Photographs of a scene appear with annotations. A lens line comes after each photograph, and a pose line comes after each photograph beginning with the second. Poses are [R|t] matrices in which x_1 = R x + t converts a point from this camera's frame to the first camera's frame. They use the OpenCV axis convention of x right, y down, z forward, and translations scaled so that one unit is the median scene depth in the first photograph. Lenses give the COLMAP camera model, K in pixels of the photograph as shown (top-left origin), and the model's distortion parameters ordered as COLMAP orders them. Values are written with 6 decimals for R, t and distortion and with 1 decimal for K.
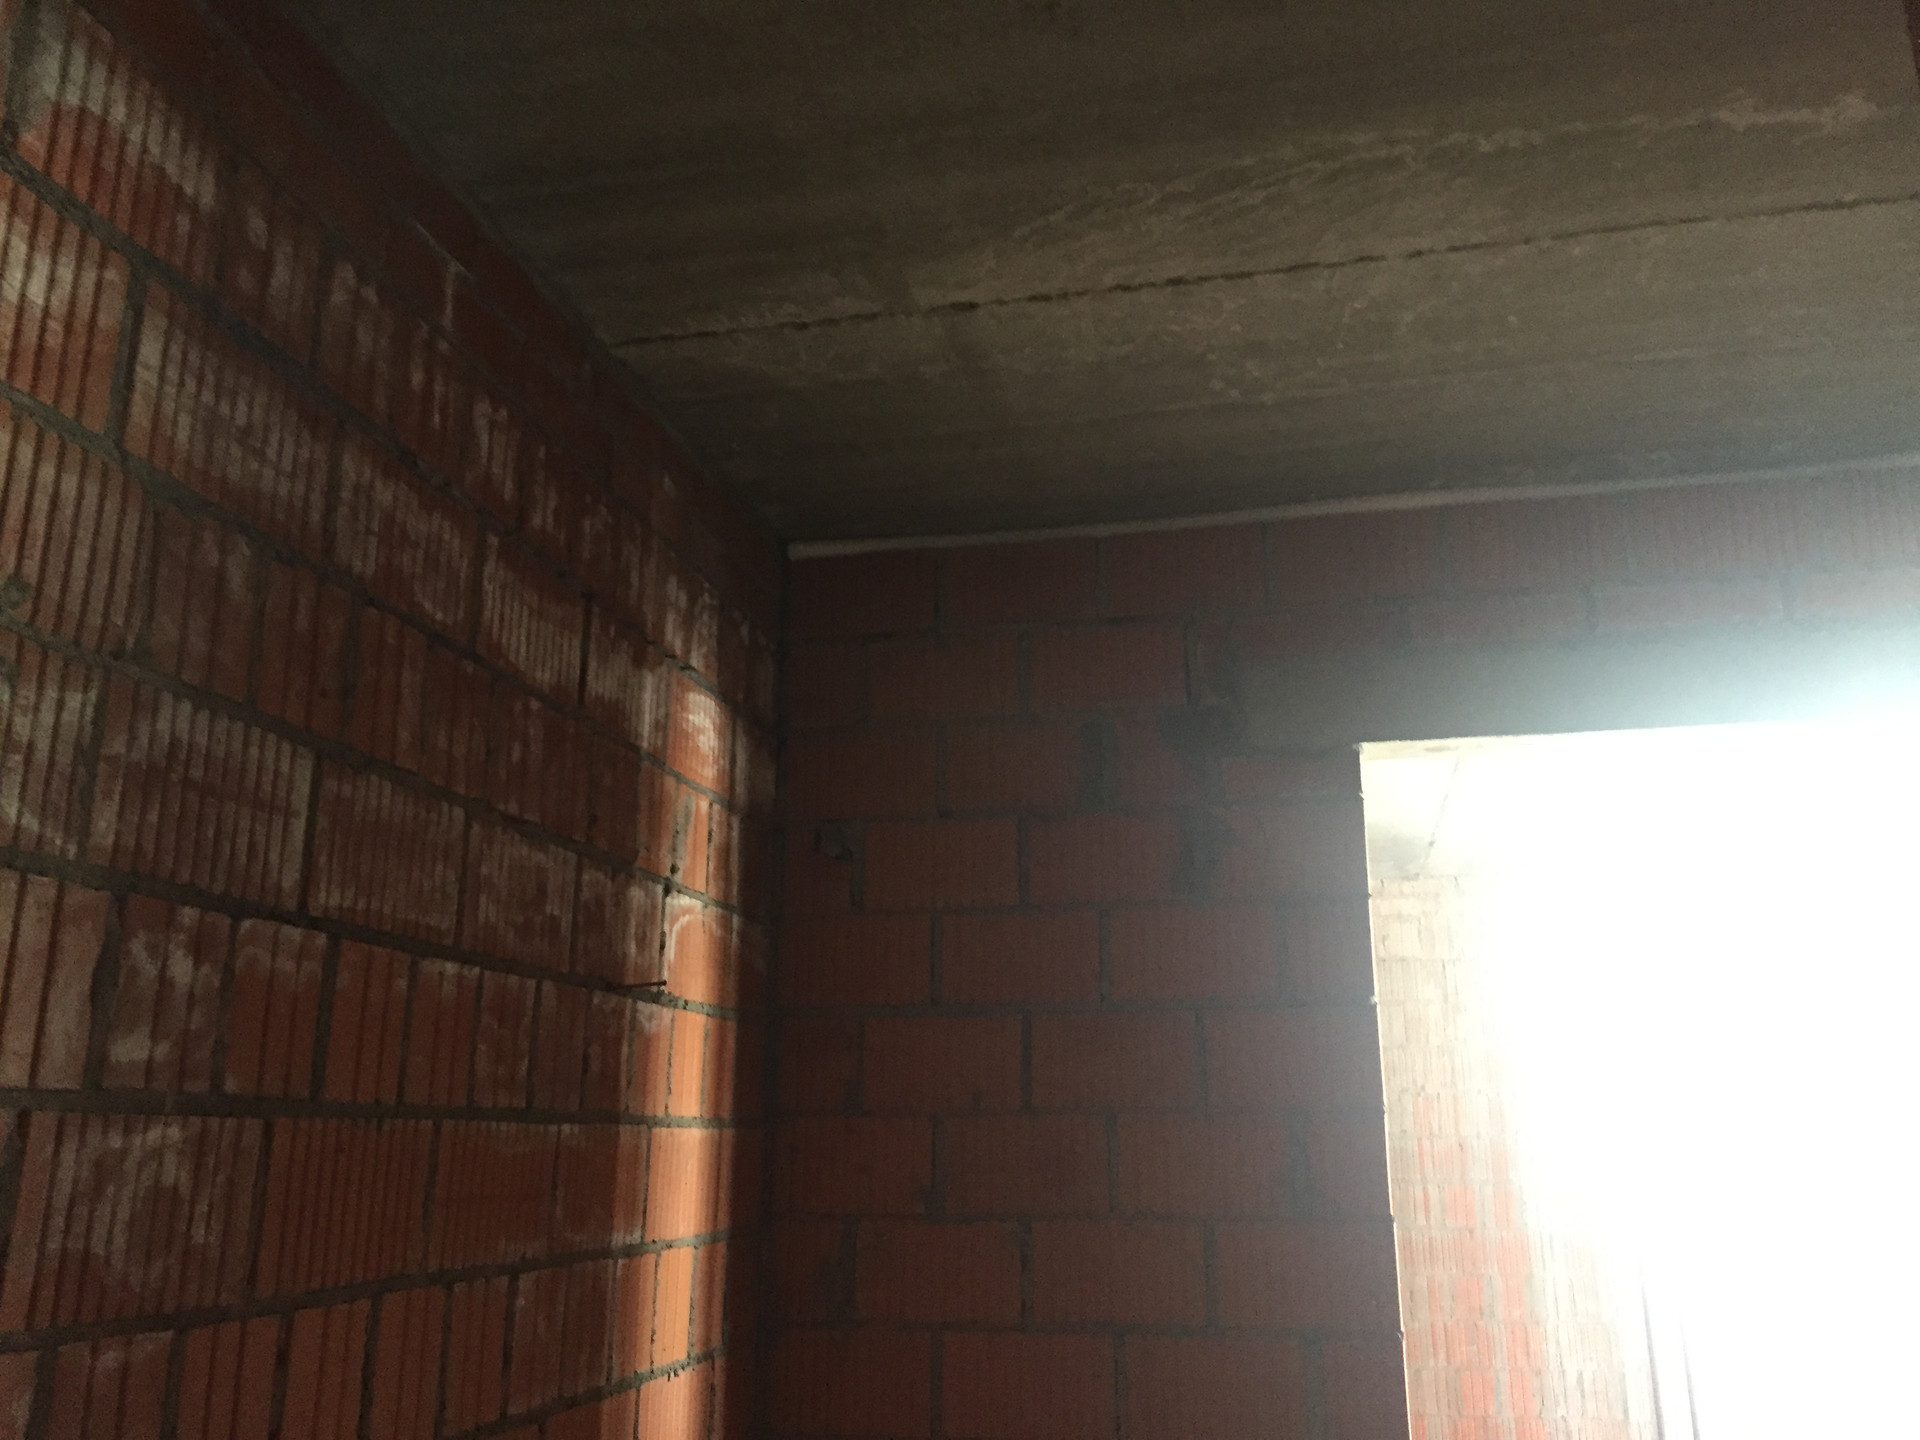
lens RADIAL K [[1633.9, 0, 959.0], [0, 1633.9, 716.4], [0, 0, 1]] dist [0.075207, -0.092436]
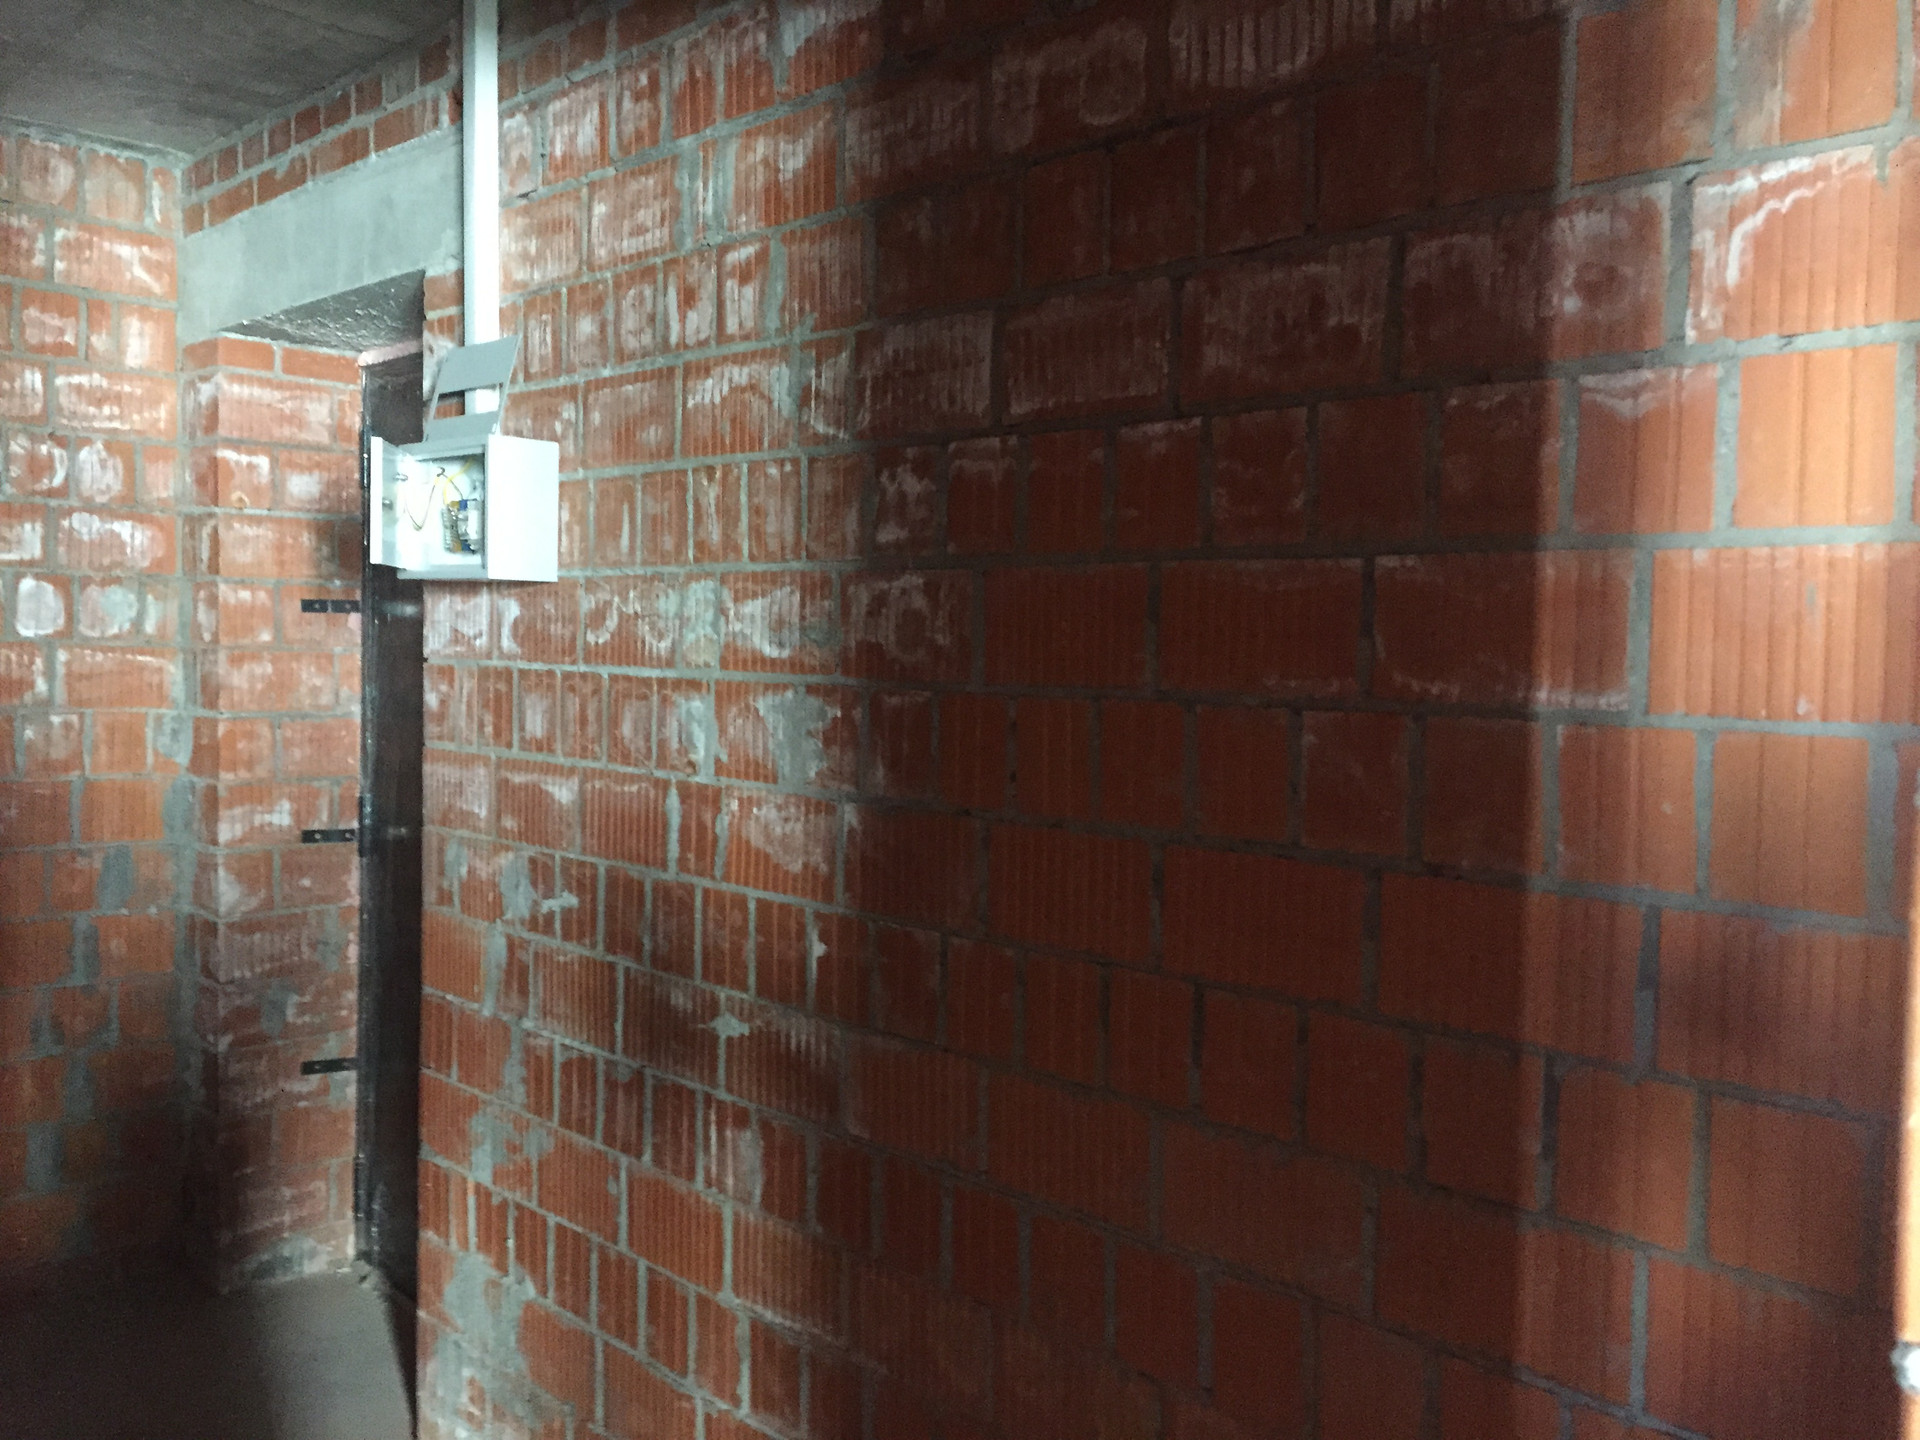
lens RADIAL K [[1633.9, 0, 960.1], [0, 1633.9, 718.5], [0, 0, 1]] dist [0.075207, -0.092436]
pose [[-0.545936, 0.032004, -0.837216, 0.641734], [0.195489, 0.976554, -0.090144, 0.389144], [0.814701, -0.212879, -0.539392, 1.351495]]
